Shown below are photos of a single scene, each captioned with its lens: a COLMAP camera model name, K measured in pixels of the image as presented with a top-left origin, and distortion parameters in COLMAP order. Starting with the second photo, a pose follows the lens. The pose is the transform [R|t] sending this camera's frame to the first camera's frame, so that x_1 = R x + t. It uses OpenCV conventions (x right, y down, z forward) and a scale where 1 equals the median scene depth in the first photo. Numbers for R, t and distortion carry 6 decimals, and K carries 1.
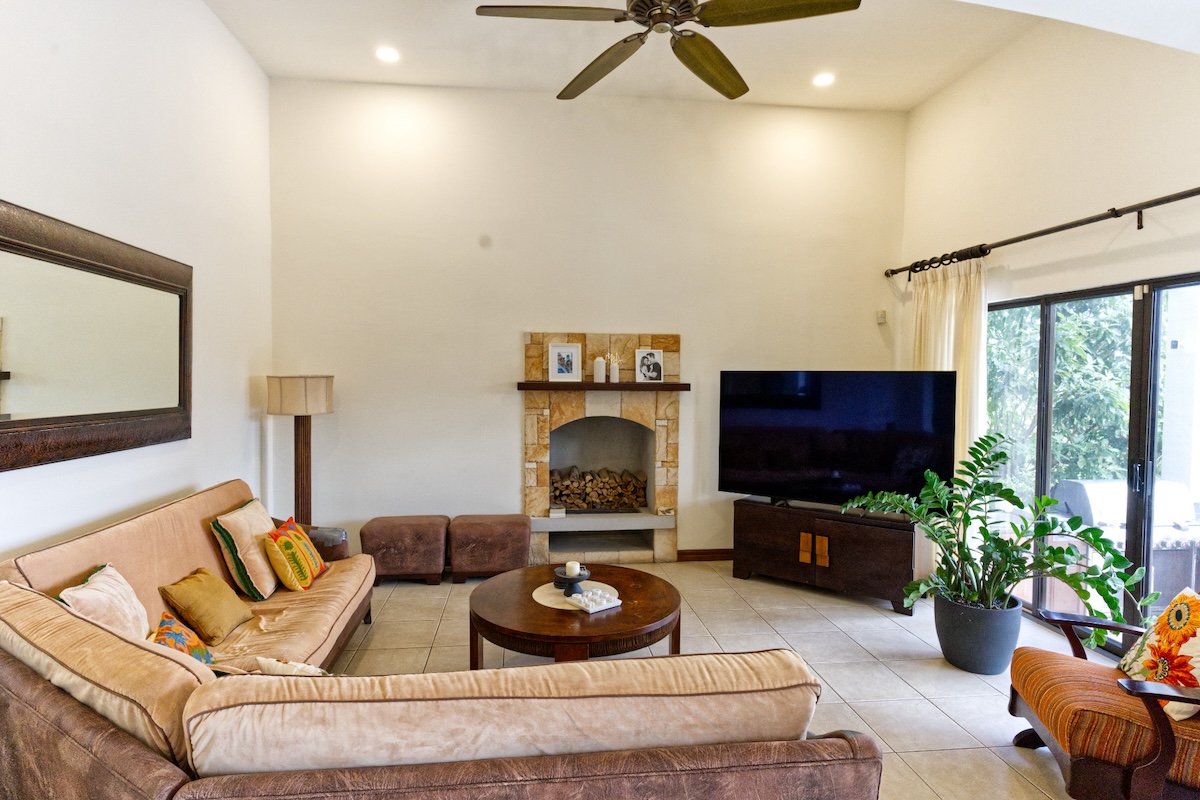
lens RADIAL K [[644.9, 0, 596.5], [0, 644.9, 400.6], [0, 0, 1]] dist [-0.011052, 0.003833]
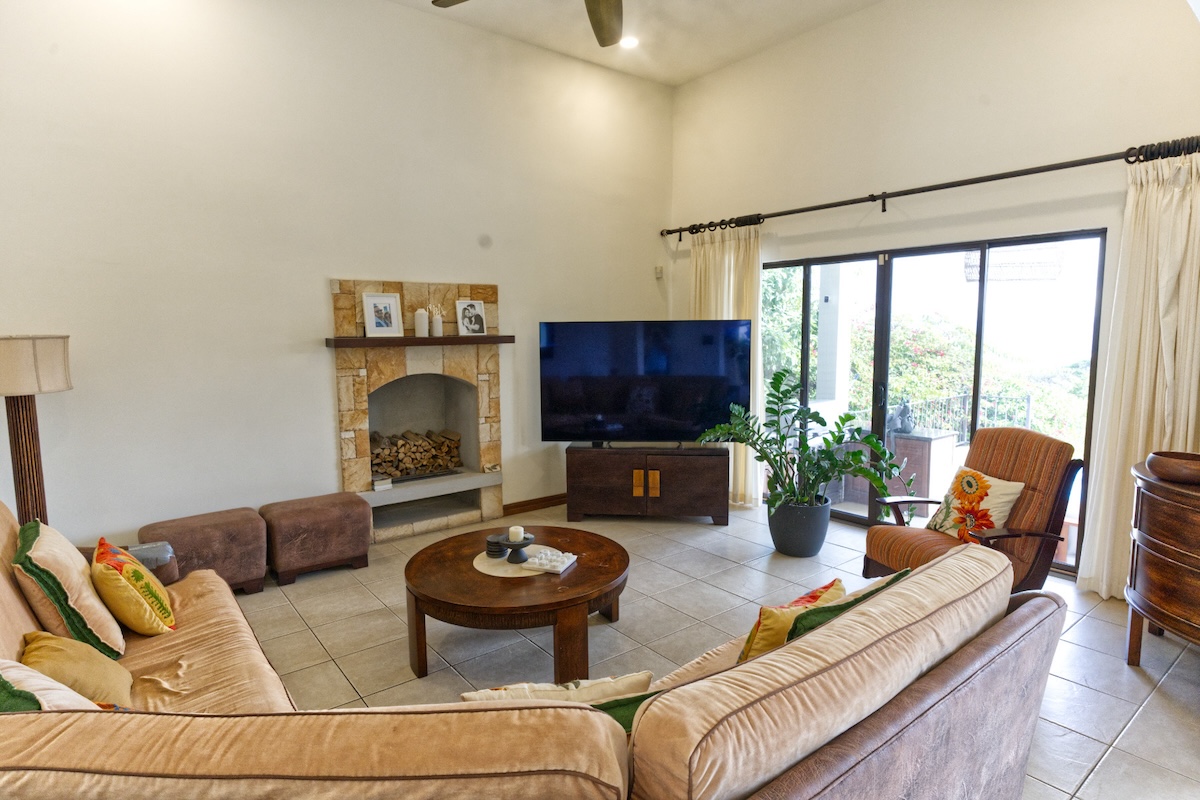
lens RADIAL K [[644.9, 0, 599.9], [0, 644.9, 397.6], [0, 0, 1]] dist [-0.011052, 0.003833]
pose [[0.852497, -0.072510, 0.517679, -0.258446], [0.037734, 0.996285, 0.077407, -0.003544], [-0.521369, -0.046455, 0.852066, 0.091470]]
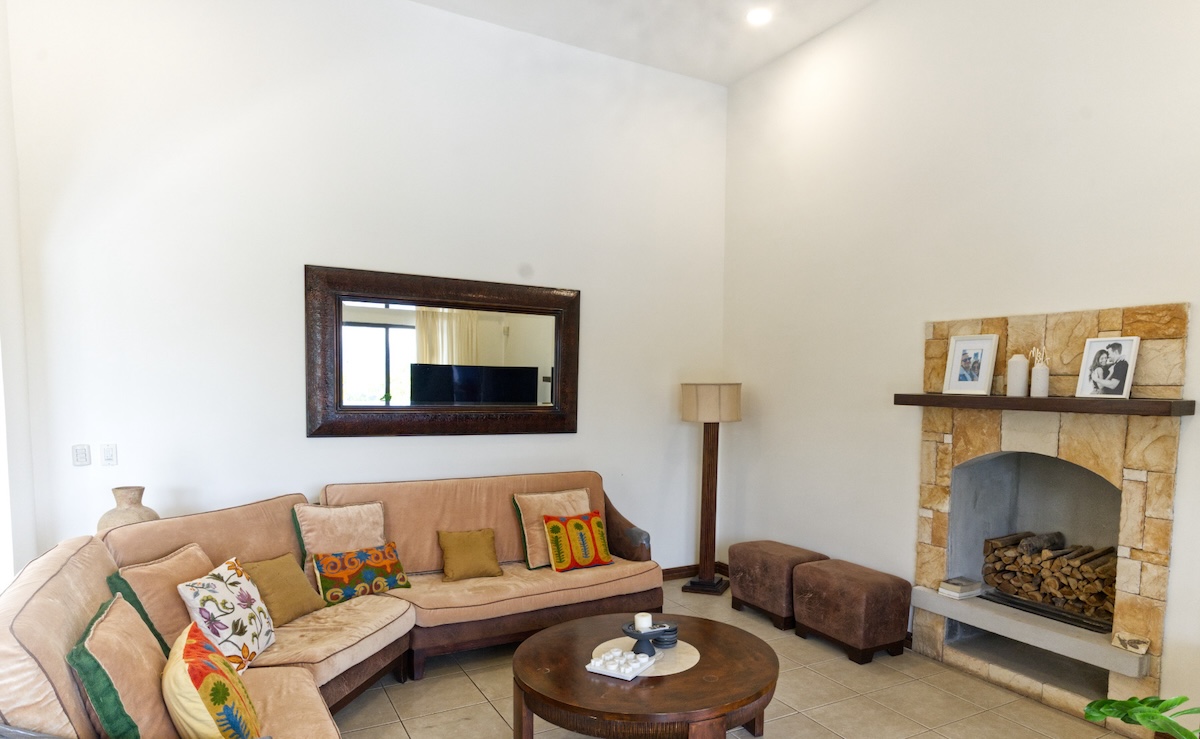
lens RADIAL K [[721.5, 0, 658.9], [0, 721.5, 442.6], [0, 0, 1]] dist [-0.015180, 0.002260]
pose [[0.413905, 0.074386, -0.907276, 0.484200], [-0.048826, 0.997035, 0.059470, -0.008459], [0.909010, 0.019683, 0.416310, 0.412554]]
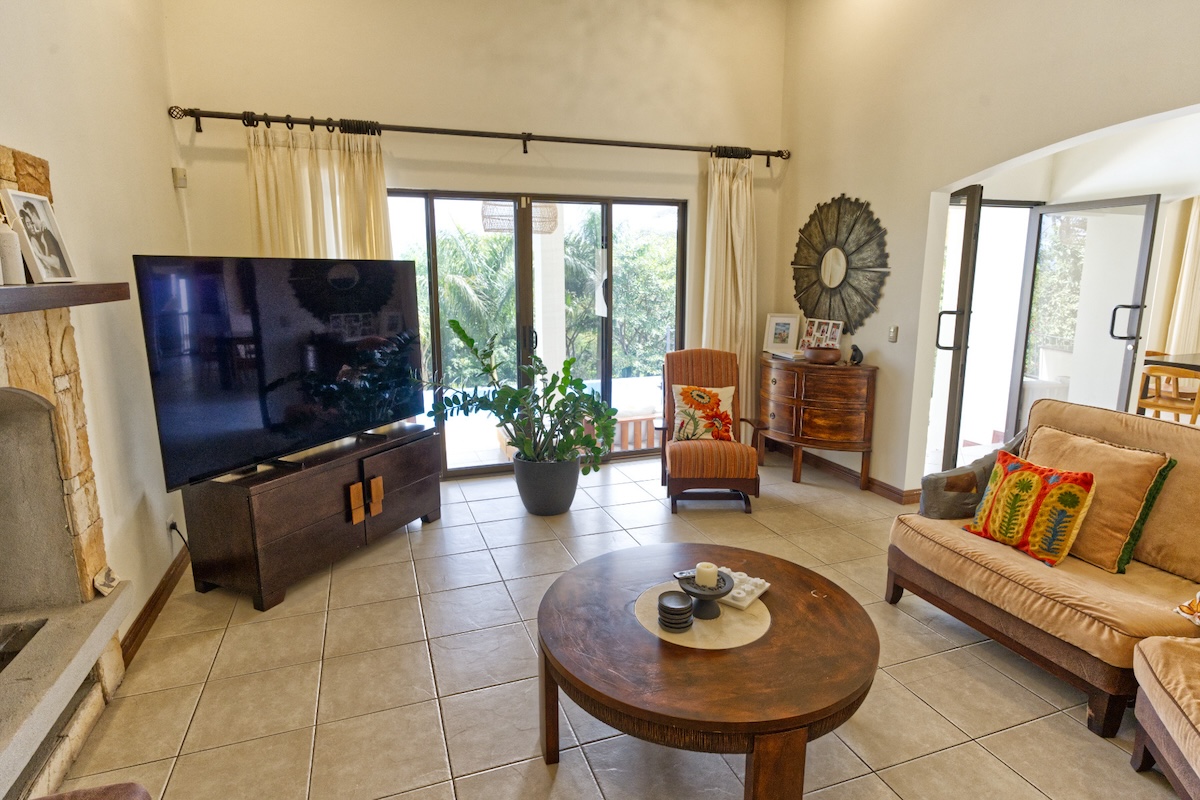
lens RADIAL K [[644.9, 0, 595.0], [0, 644.9, 393.6], [0, 0, 1]] dist [-0.011052, 0.003833]
pose [[-0.229471, -0.185585, 0.955459, -0.367977], [0.042004, 0.978851, 0.200216, -0.026531], [-0.972409, 0.086077, -0.216823, 0.786499]]
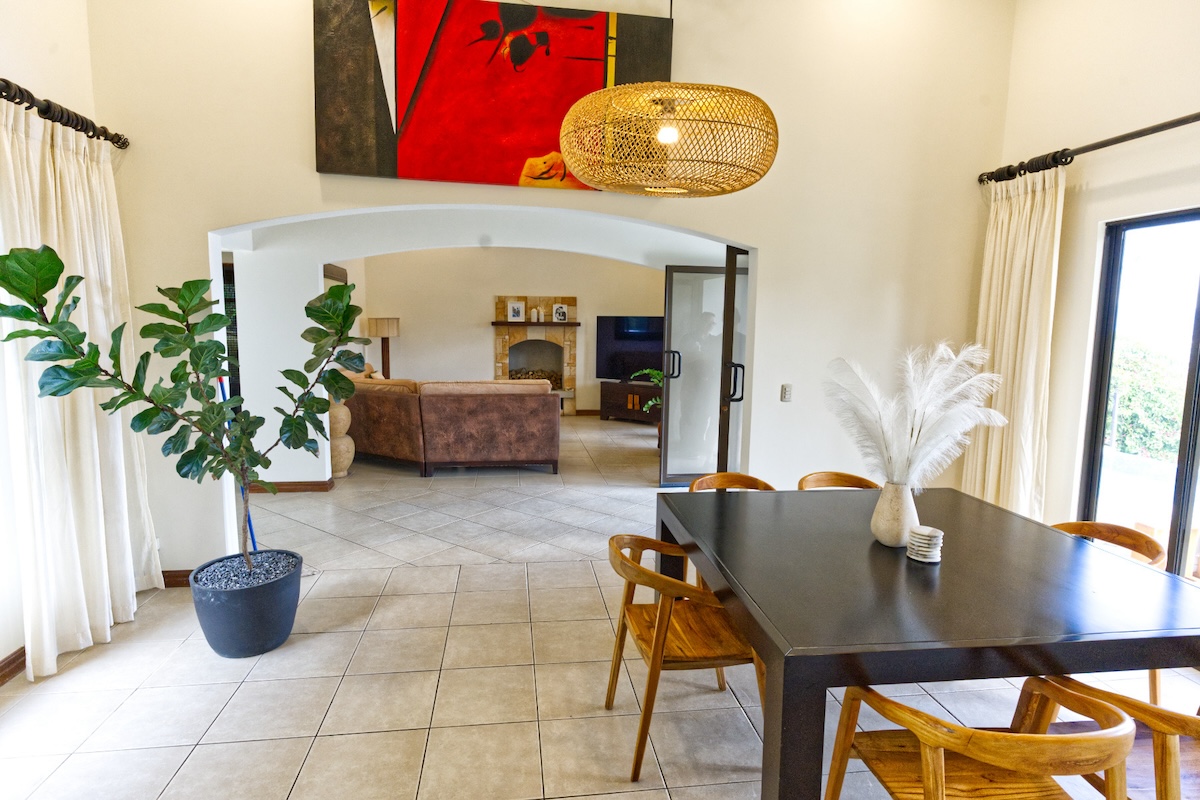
lens RADIAL K [[644.9, 0, 595.8], [0, 644.9, 399.7], [0, 0, 1]] dist [-0.011052, 0.003833]
pose [[0.999735, 0.001211, 0.022989, 0.146871], [-0.003093, 0.996628, 0.081997, 0.045759], [-0.022812, -0.082046, 0.996367, -0.962148]]
